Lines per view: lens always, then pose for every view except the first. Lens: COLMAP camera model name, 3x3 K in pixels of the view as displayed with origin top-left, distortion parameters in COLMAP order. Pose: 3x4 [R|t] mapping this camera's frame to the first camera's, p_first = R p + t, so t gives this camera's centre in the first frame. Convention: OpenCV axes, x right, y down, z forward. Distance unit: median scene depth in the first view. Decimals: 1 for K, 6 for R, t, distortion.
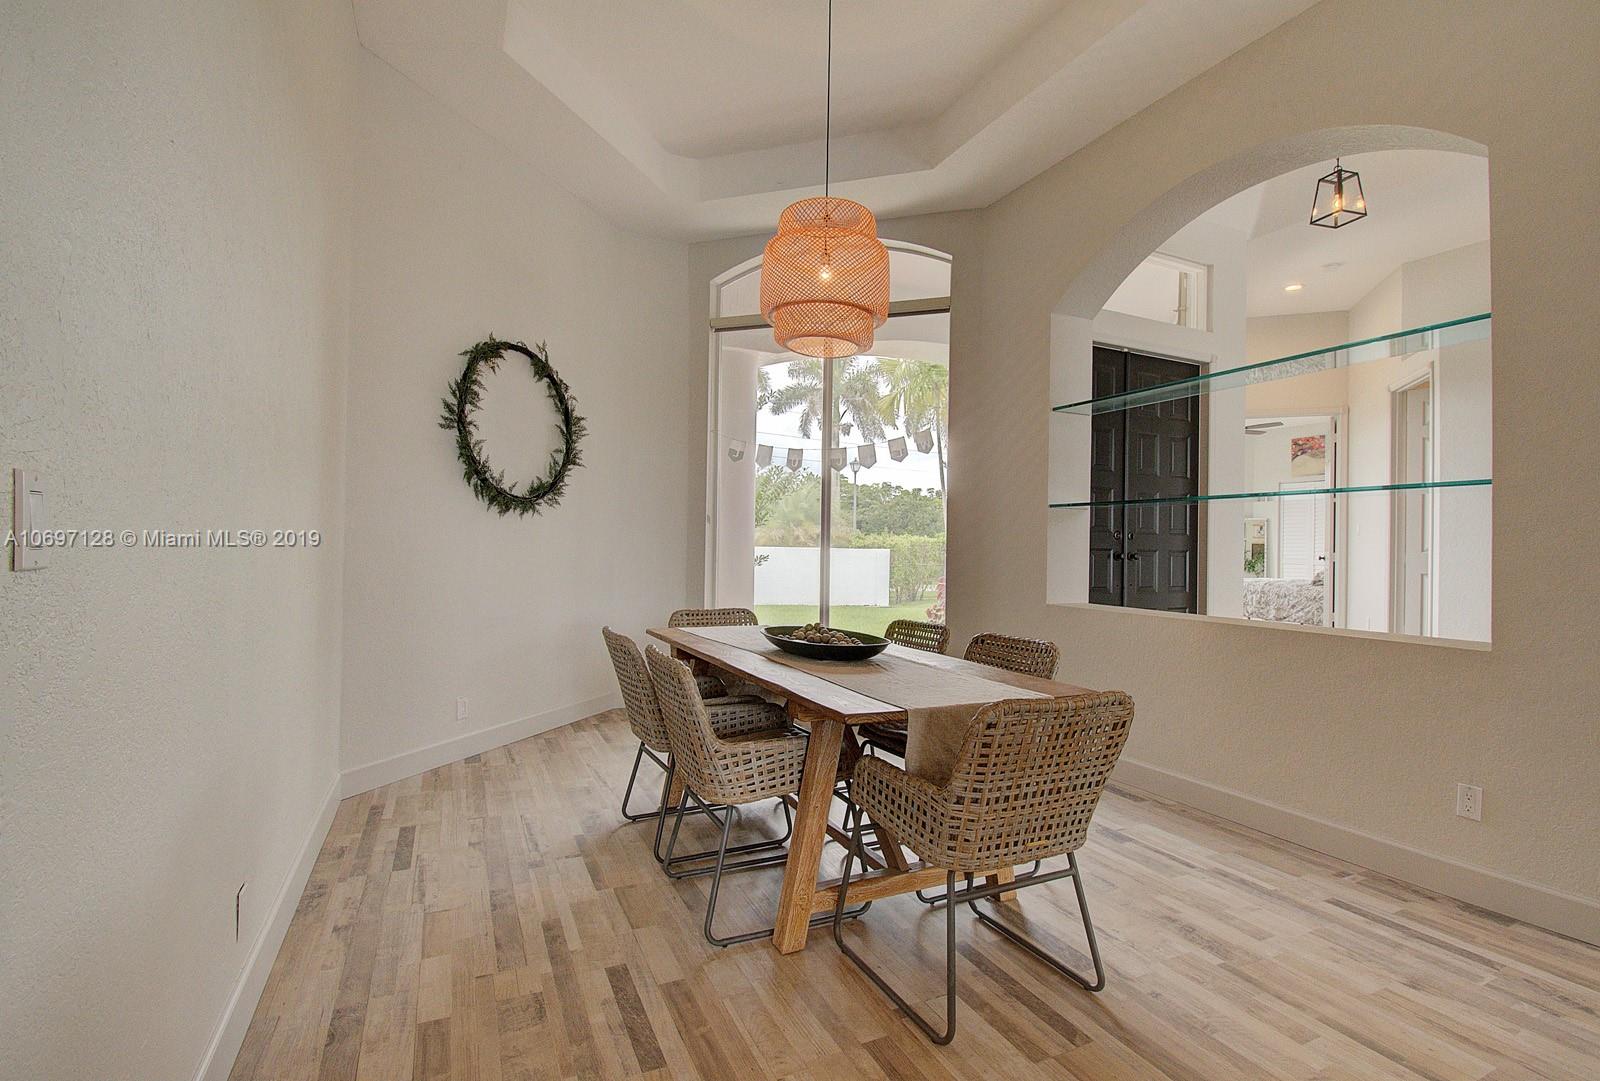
lens RADIAL K [[738.6, 0, 807.3], [0, 738.6, 544.4], [0, 0, 1]] dist [-0.015595, -0.000128]
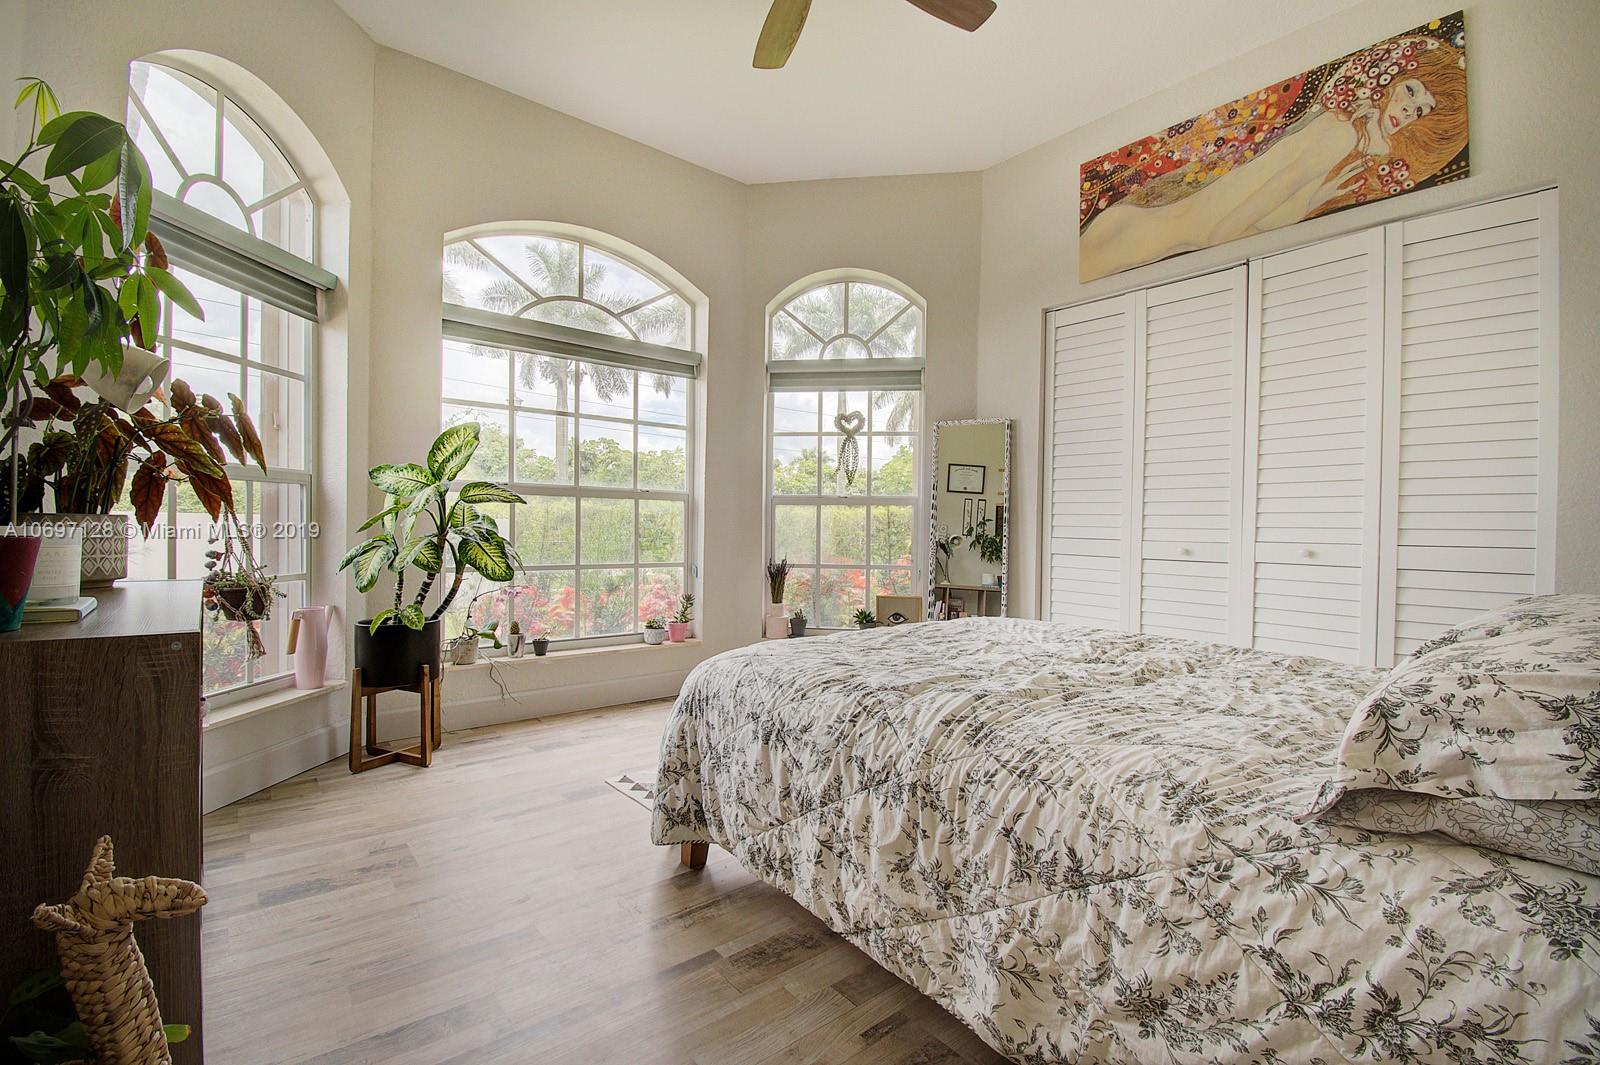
lens RADIAL K [[705.2, 0, 799.8], [0, 705.2, 534.1], [0, 0, 1]] dist [-0.009164, -0.009614]
pose [[0.970641, 0.005630, 0.240469, 0.517632], [-0.011135, 0.999706, 0.021537, 0.012594], [-0.240277, -0.023583, 0.970418, 0.804474]]
